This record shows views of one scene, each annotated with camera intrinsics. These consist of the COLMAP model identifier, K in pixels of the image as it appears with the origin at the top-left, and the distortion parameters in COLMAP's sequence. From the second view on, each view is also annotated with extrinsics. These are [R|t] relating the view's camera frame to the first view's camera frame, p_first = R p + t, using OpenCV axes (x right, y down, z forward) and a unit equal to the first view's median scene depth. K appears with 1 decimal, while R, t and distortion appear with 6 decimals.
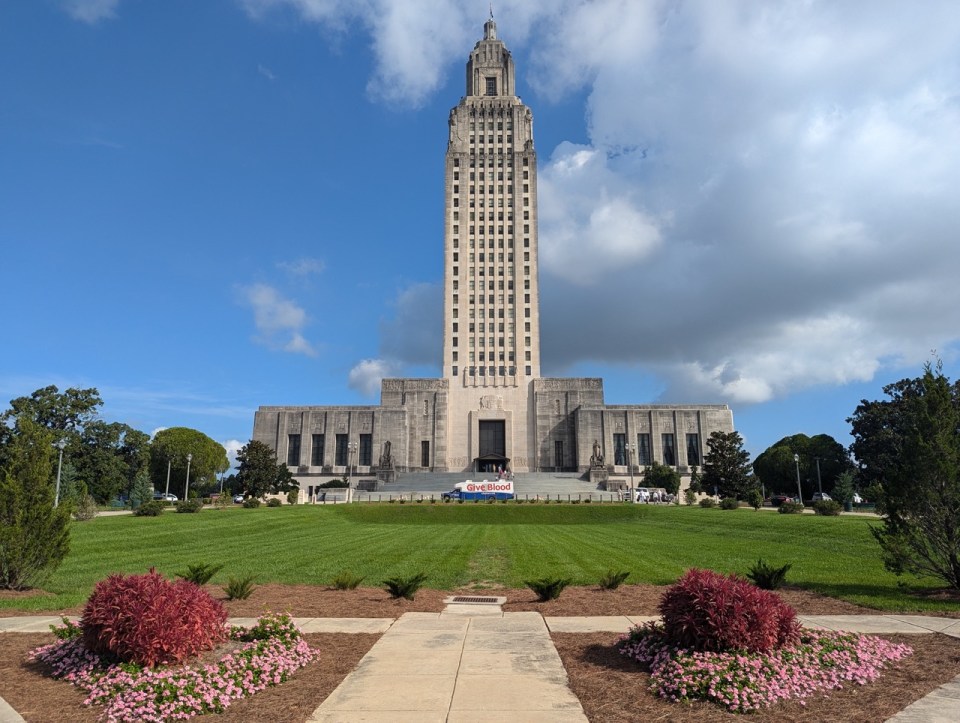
lens RADIAL K [[657.2, 0, 475.9], [0, 657.2, 376.6], [0, 0, 1]] dist [0.089275, -0.104693]
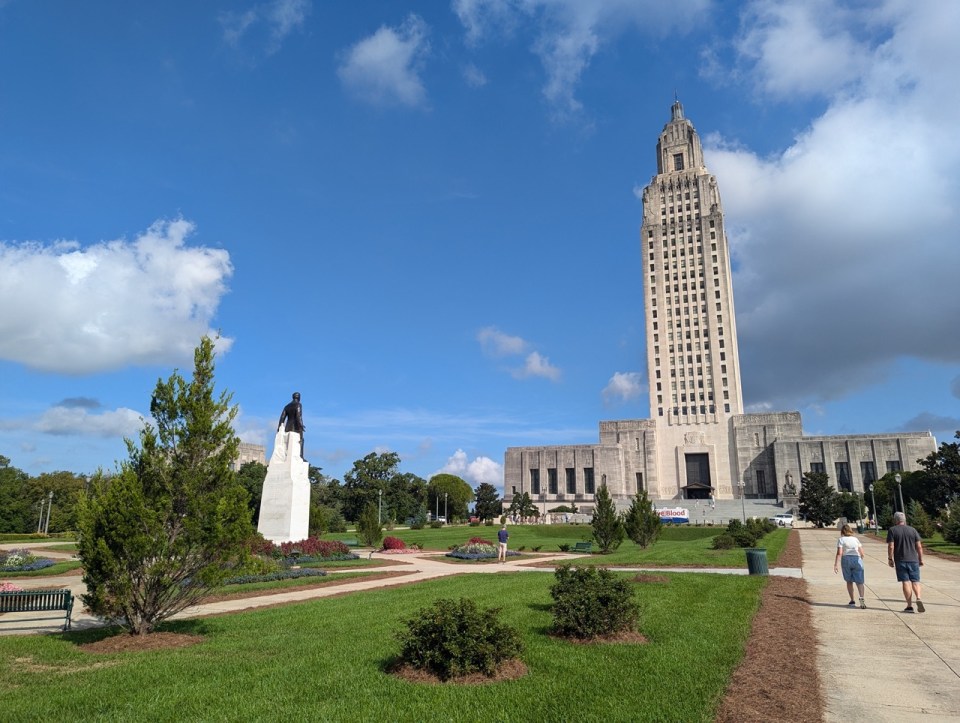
lens RADIAL K [[657.2, 0, 475.9], [0, 657.2, 376.6], [0, 0, 1]] dist [0.089275, -0.104693]
pose [[0.917123, -0.081247, -0.390236, 0.130298], [0.069162, 0.996592, -0.044947, -0.040330], [0.392558, 0.014233, 0.919617, -0.209462]]
